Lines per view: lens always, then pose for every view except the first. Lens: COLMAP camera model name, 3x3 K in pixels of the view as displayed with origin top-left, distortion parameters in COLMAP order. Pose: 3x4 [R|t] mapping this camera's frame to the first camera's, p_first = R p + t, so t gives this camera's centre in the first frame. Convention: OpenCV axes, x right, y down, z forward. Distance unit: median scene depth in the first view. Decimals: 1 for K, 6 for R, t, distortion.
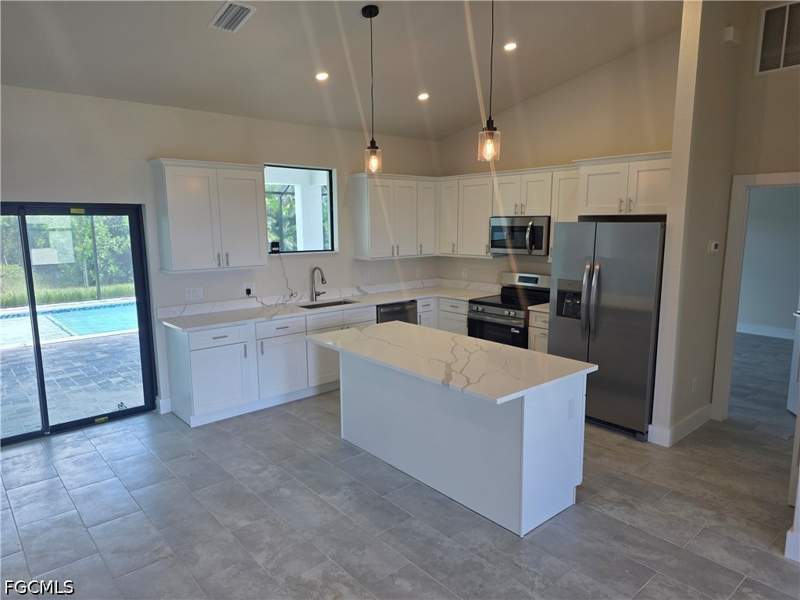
lens RADIAL K [[532.7, 0, 396.4], [0, 532.7, 300.1], [0, 0, 1]] dist [0.043145, -0.015132]
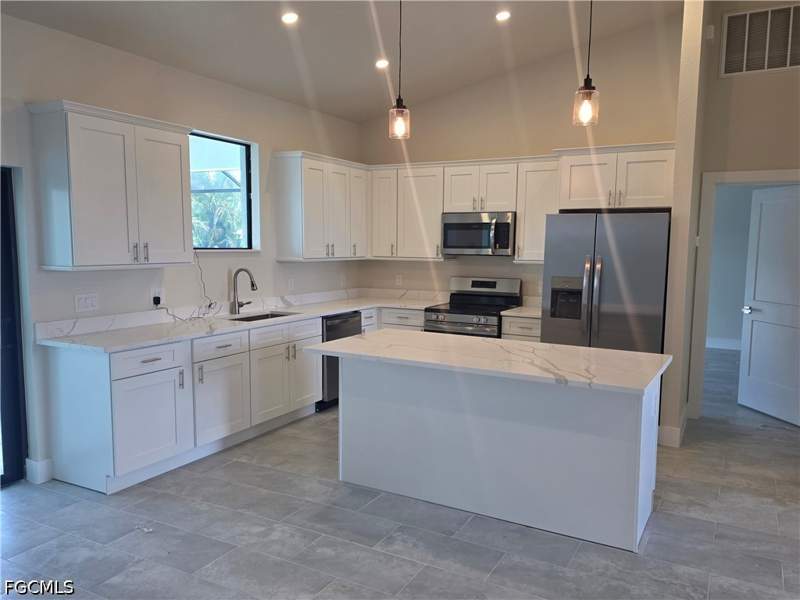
lens RADIAL K [[629.5, 0, 403.5], [0, 629.5, 305.1], [0, 0, 1]] dist [0.040812, -0.009257]
pose [[0.932071, -0.019026, 0.361777, -0.297320], [0.037758, 0.998283, -0.044777, 0.043989], [-0.360304, 0.055396, 0.931189, 0.092708]]
